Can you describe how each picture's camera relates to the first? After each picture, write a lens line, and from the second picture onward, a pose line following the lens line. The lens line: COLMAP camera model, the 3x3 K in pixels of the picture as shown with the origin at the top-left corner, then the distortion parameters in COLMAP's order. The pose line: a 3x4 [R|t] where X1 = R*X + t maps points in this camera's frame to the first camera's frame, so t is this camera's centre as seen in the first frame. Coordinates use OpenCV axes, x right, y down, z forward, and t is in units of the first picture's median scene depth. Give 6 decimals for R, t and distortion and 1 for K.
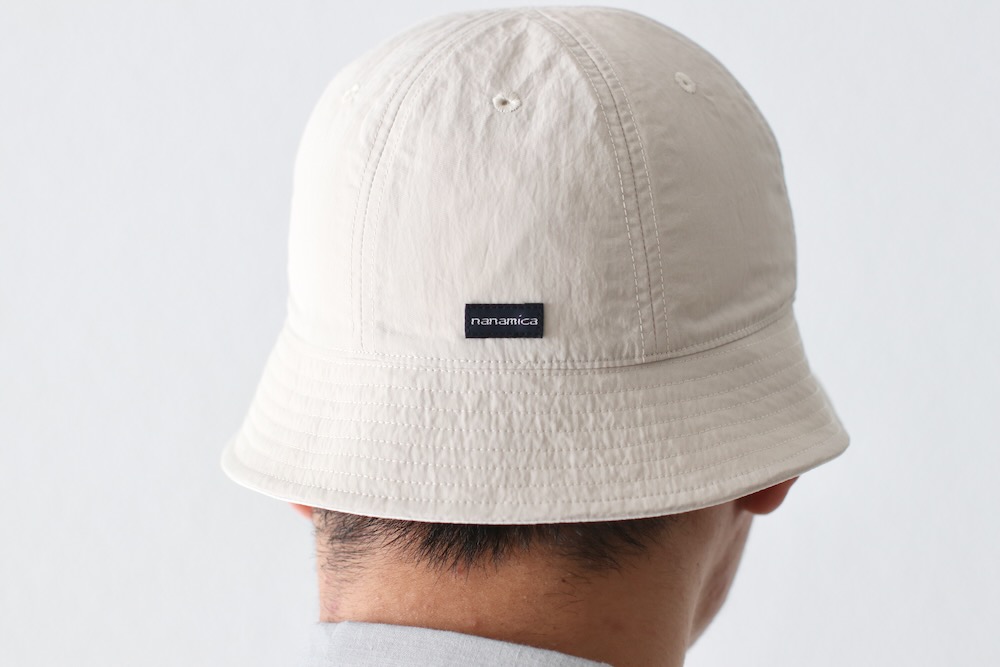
lens RADIAL K [[2420.9, 0, 498.1], [0, 2420.9, 333.7], [0, 0, 1]] dist [-0.130548, 0.000000]
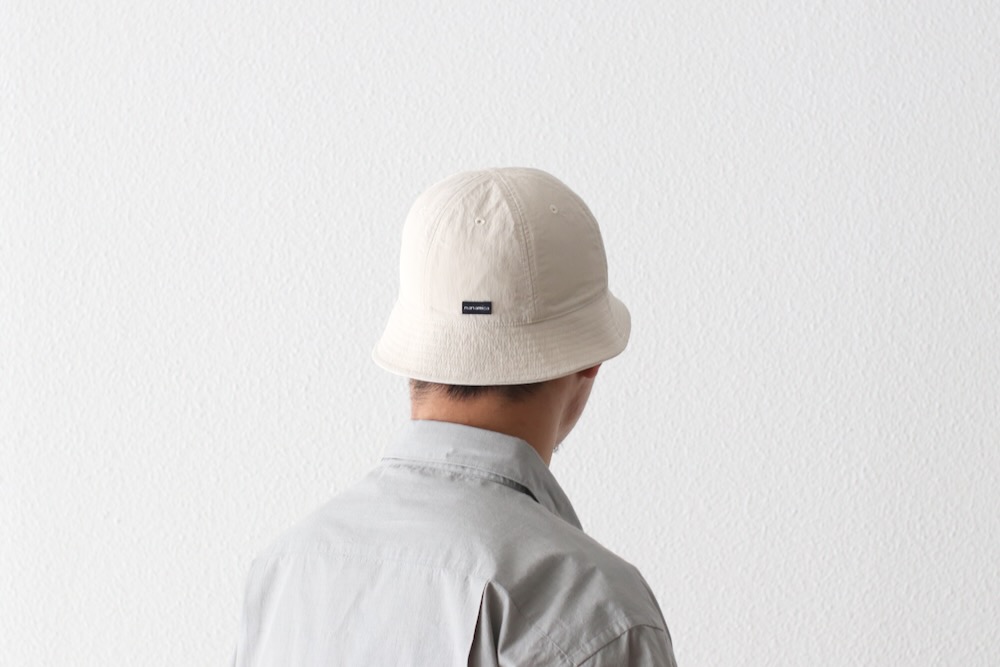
lens RADIAL K [[2420.9, 0, 500.7], [0, 2420.9, 331.6], [0, 0, 1]] dist [-0.130548, 0.000000]
pose [[0.997116, 0.010414, -0.075176, 0.222570], [-0.003896, 0.996259, 0.086330, -0.203280], [0.075794, -0.085788, 0.993426, -1.591921]]
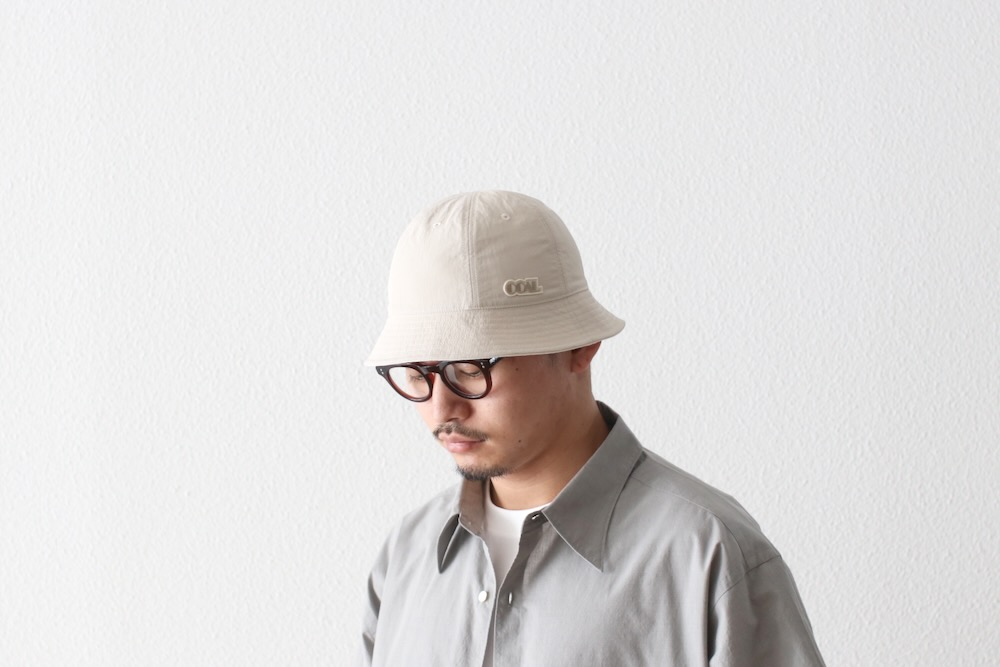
lens RADIAL K [[2420.9, 0, 499.8], [0, 2420.9, 333.2], [0, 0, 1]] dist [-0.130548, 0.000000]
pose [[0.996752, 0.004976, -0.080383, 0.220088], [0.002683, 0.995485, 0.094885, -0.211231], [0.080492, -0.094792, 0.992238, -1.659585]]
